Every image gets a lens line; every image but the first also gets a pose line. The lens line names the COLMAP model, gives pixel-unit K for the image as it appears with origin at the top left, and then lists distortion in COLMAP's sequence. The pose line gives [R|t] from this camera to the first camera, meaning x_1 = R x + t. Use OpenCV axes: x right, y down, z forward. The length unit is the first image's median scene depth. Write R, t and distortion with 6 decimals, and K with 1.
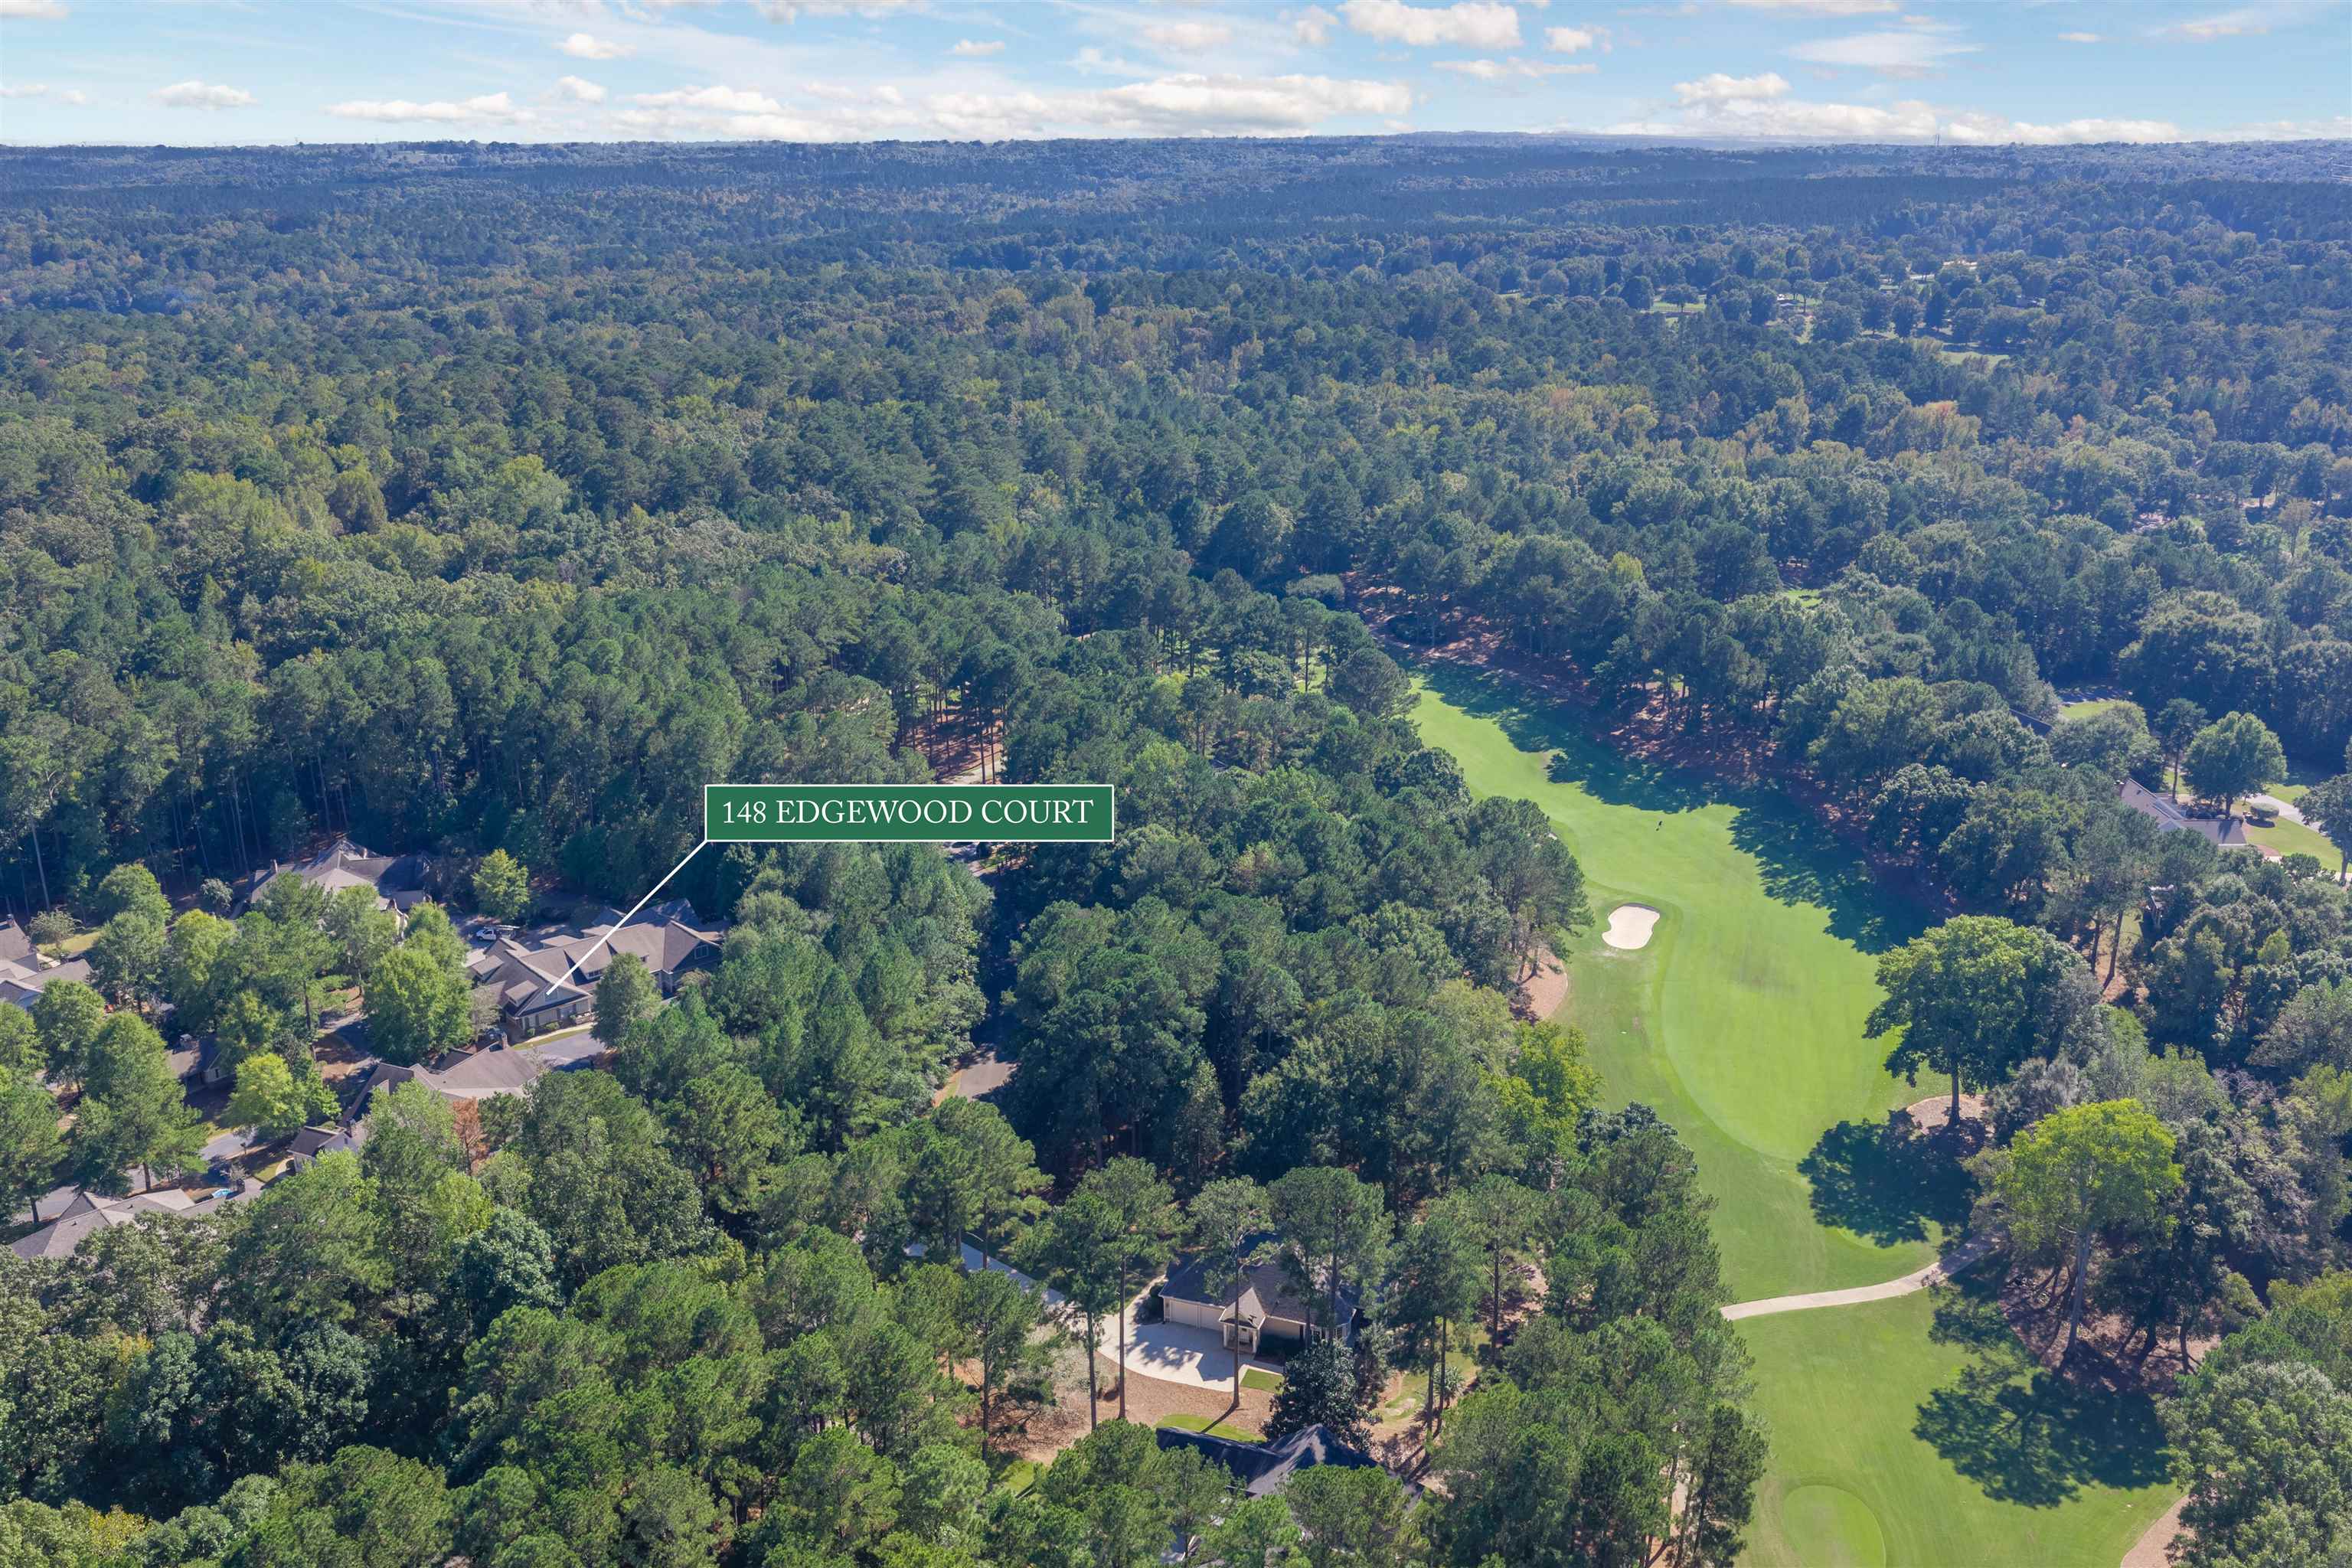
lens RADIAL K [[2001.9, 0, 1179.0], [0, 2001.9, 774.7], [0, 0, 1]] dist [0.011291, -0.025624]
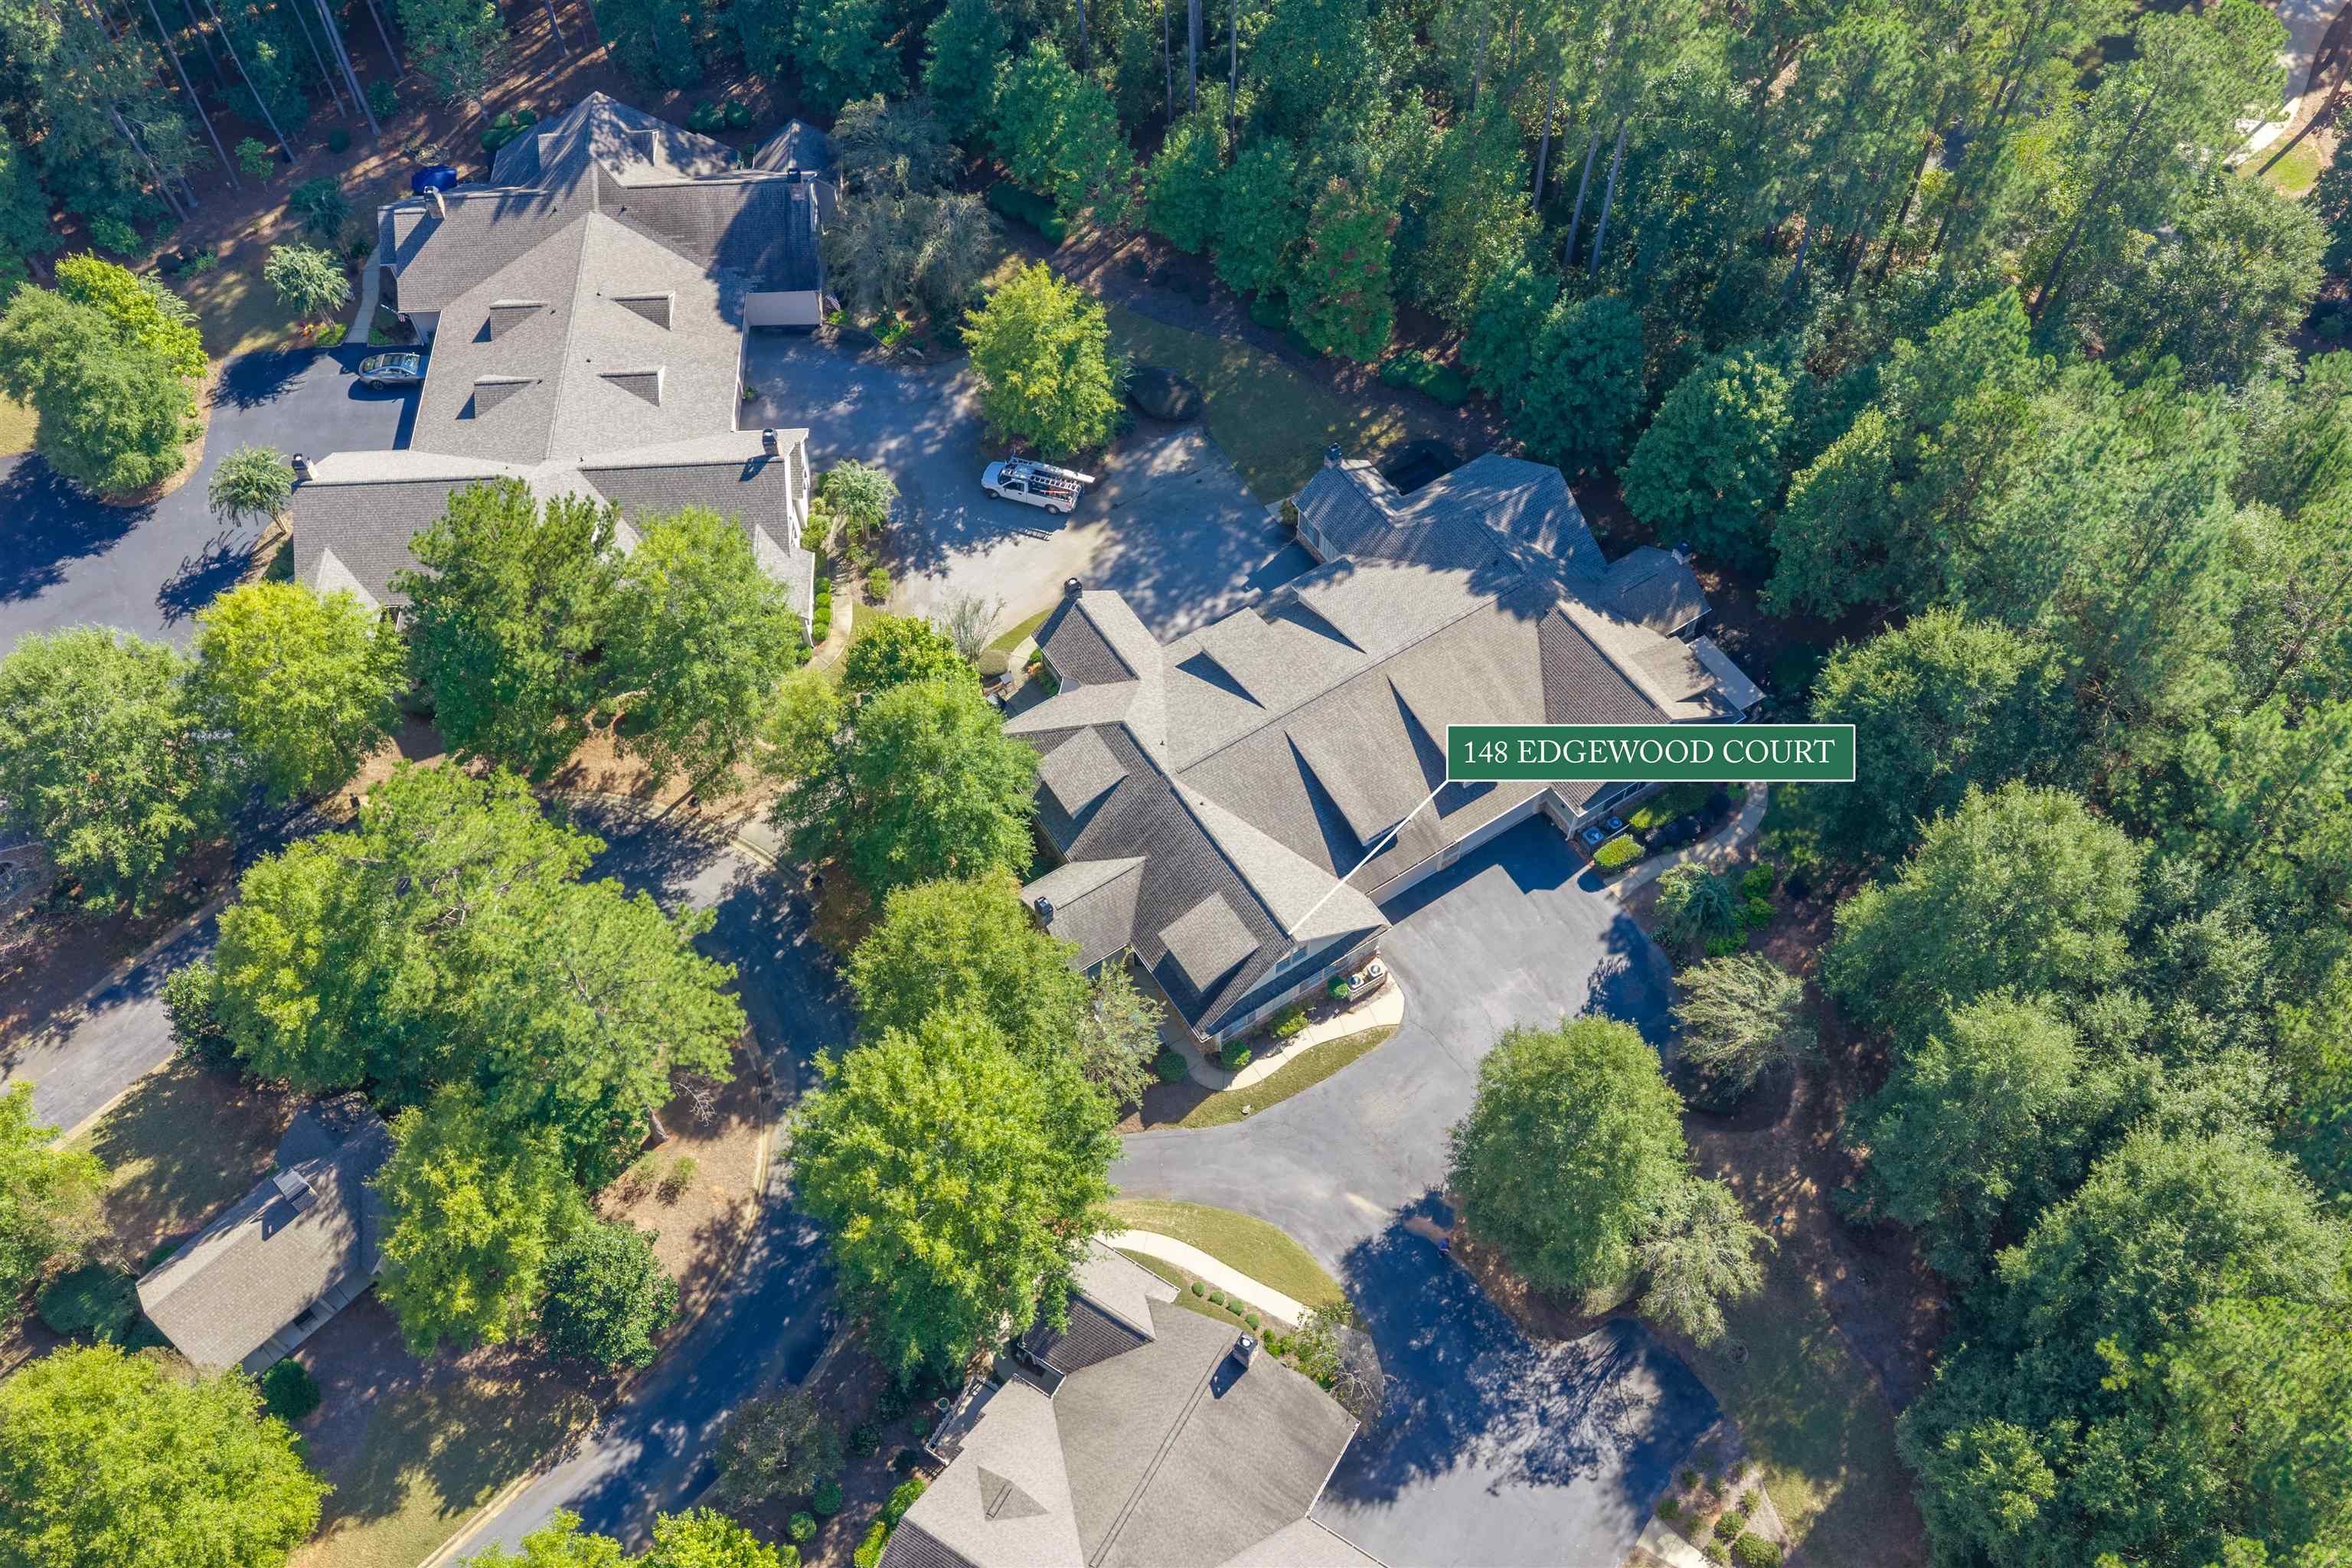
lens RADIAL K [[1939.1, 0, 1182.0], [0, 1939.1, 781.7], [0, 0, 1]] dist [0.019994, -0.038155]
pose [[0.991910, 0.102918, -0.074315, -0.182629], [-0.034753, 0.783207, 0.620789, -0.070343], [0.122094, -0.613184, 0.780448, 0.444871]]
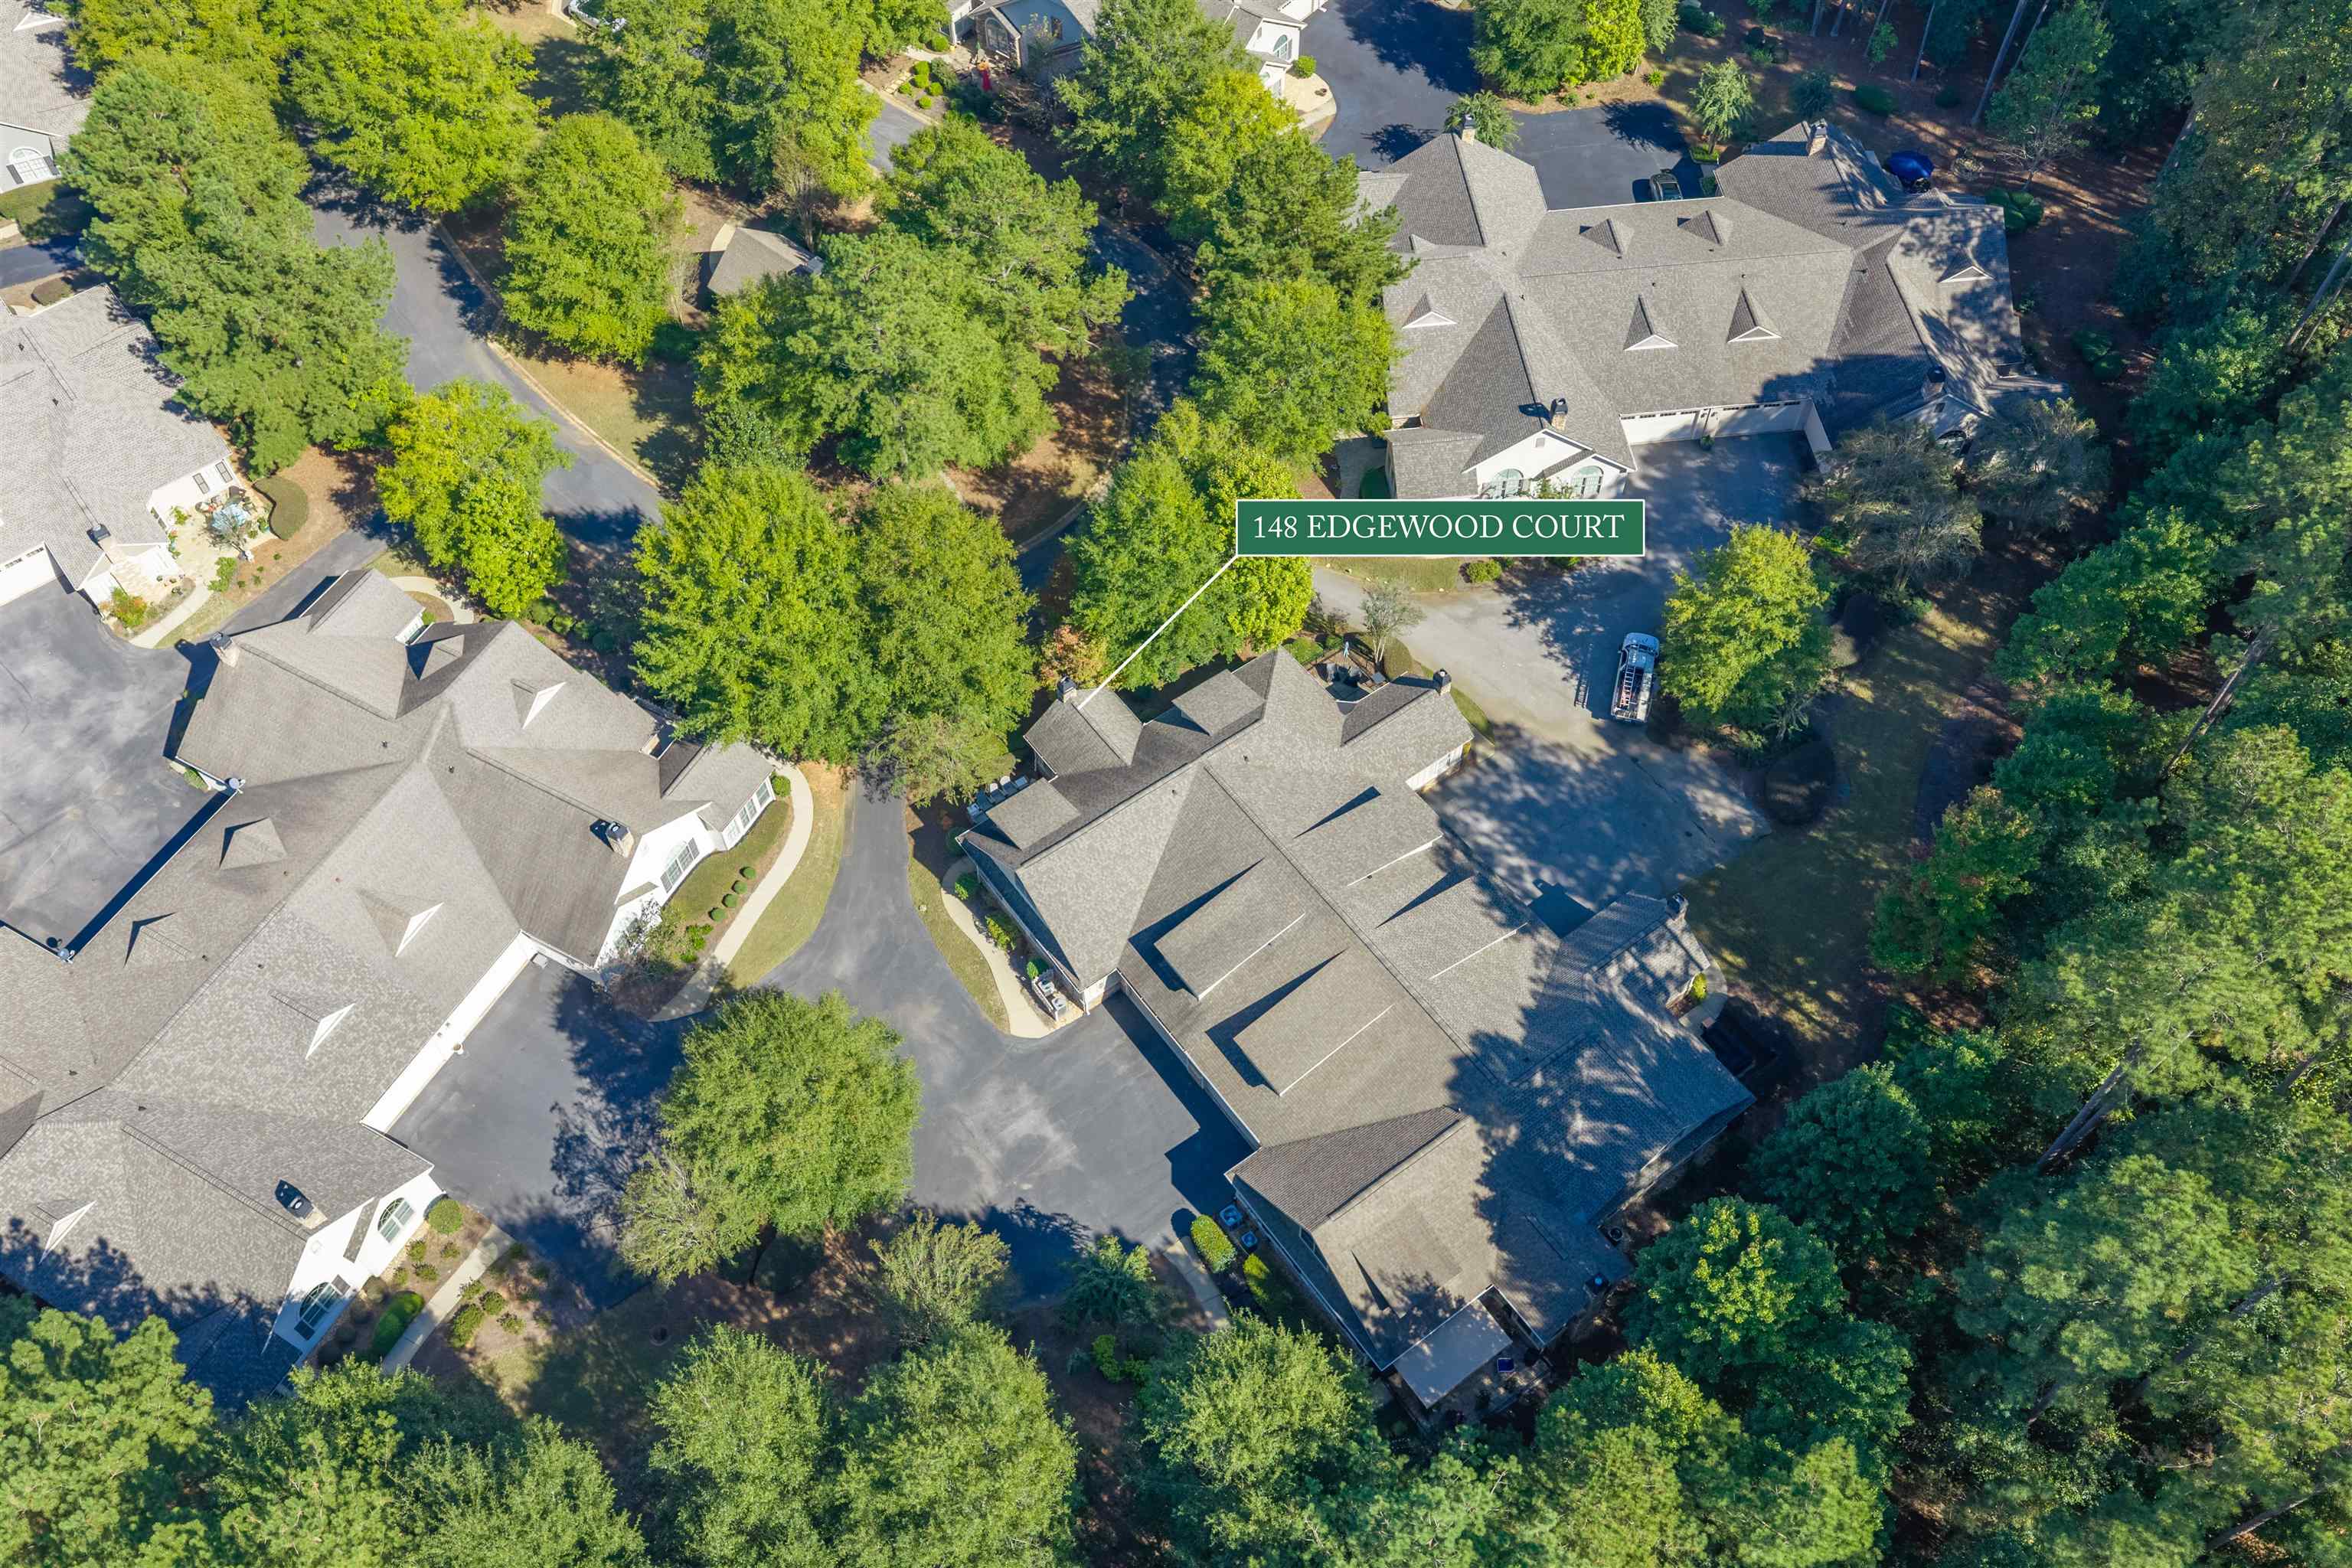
lens RADIAL K [[1939.1, 0, 1182.0], [0, 1939.1, 781.7], [0, 0, 1]] dist [0.019994, -0.038155]
pose [[-0.068623, 0.828047, -0.556444, -0.081608], [-0.300739, 0.514643, 0.802931, -0.109522], [0.951234, 0.222444, 0.213710, 0.557804]]
